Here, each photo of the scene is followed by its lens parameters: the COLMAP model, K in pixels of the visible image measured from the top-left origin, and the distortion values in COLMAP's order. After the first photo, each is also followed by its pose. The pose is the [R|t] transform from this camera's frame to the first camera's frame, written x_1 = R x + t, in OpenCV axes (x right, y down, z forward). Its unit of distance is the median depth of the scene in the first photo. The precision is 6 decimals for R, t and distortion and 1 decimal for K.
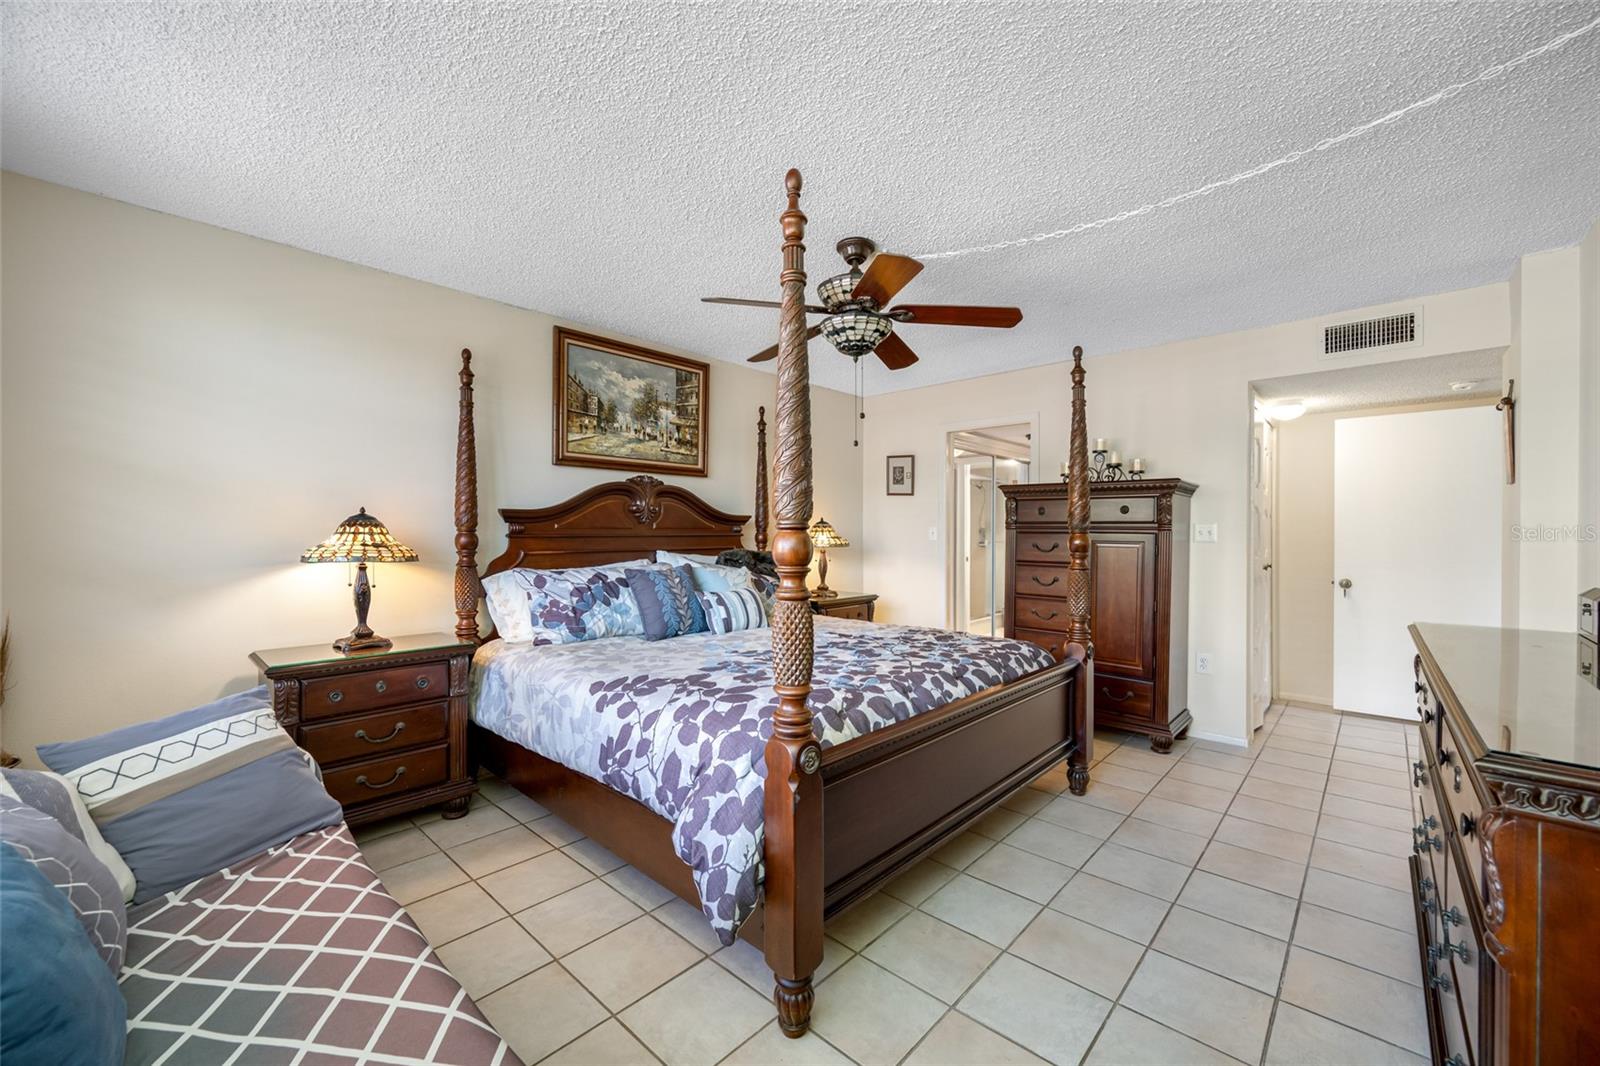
lens RADIAL K [[635.8, 0, 797.7], [0, 635.8, 541.6], [0, 0, 1]] dist [0.000352, 0.000151]
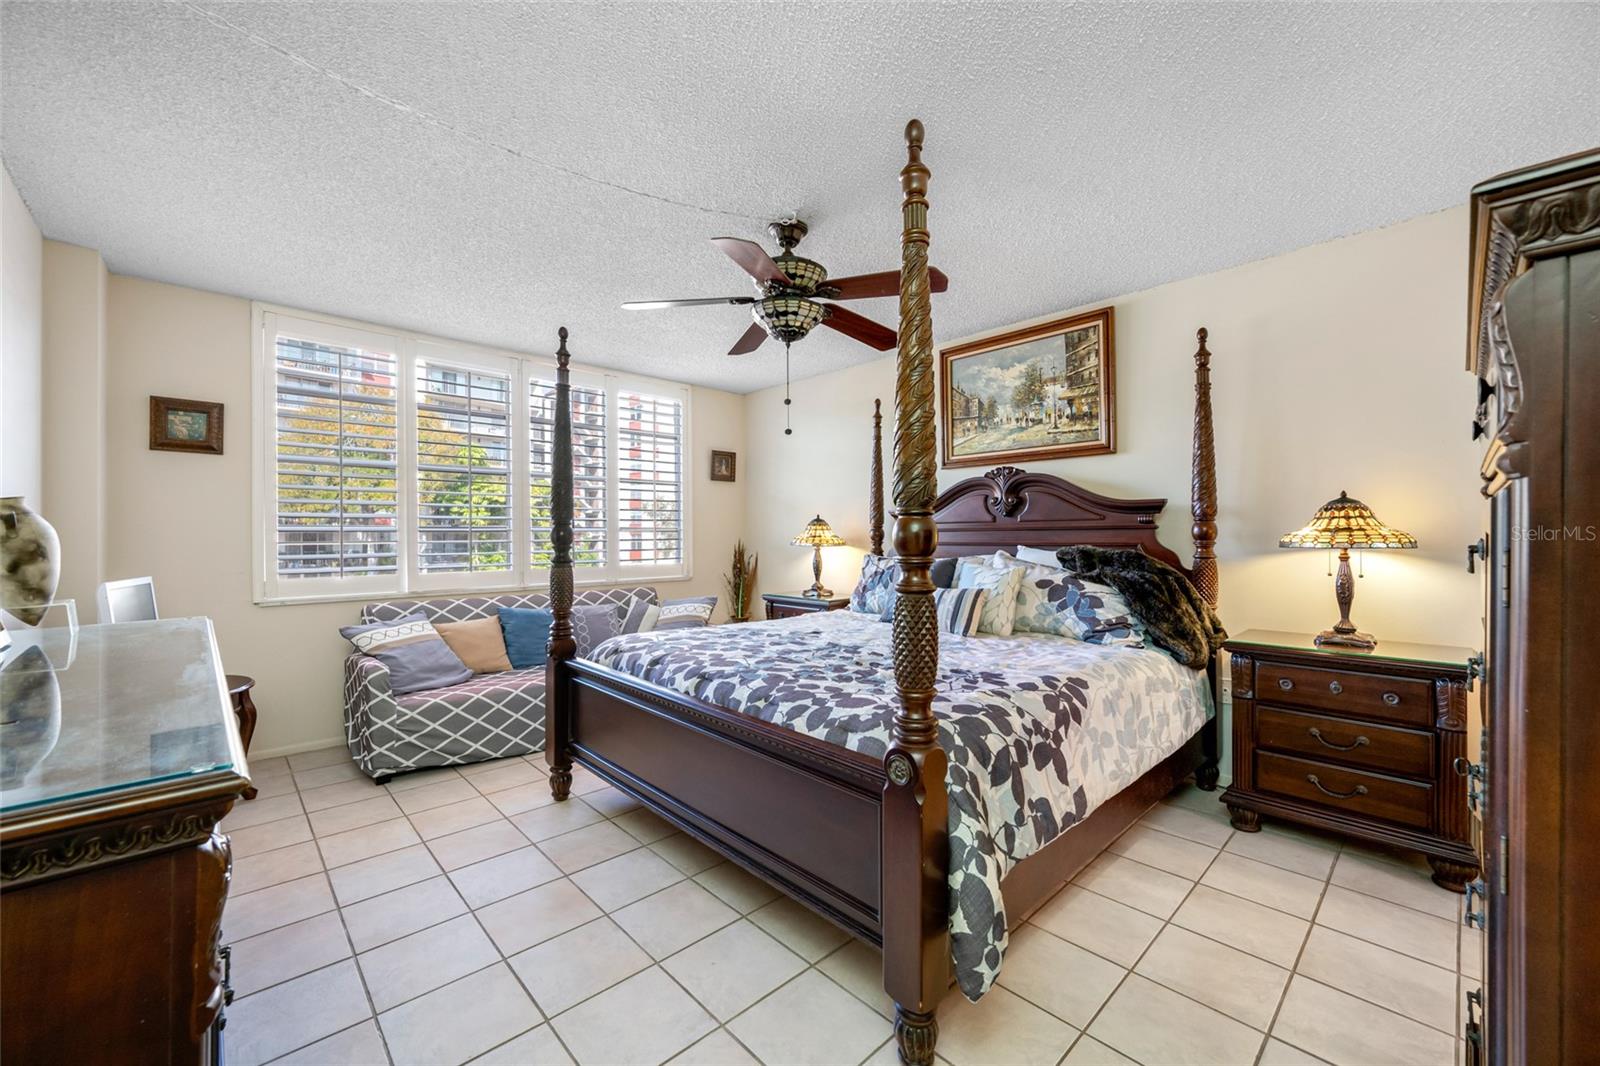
lens RADIAL K [[635.8, 0, 805.8], [0, 635.8, 536.2], [0, 0, 1]] dist [0.000352, 0.000151]
pose [[-0.067756, 0.014409, -0.997598, 0.699660], [0.004644, 0.999889, 0.014127, -0.012875], [0.997691, -0.003676, -0.067816, 0.717567]]
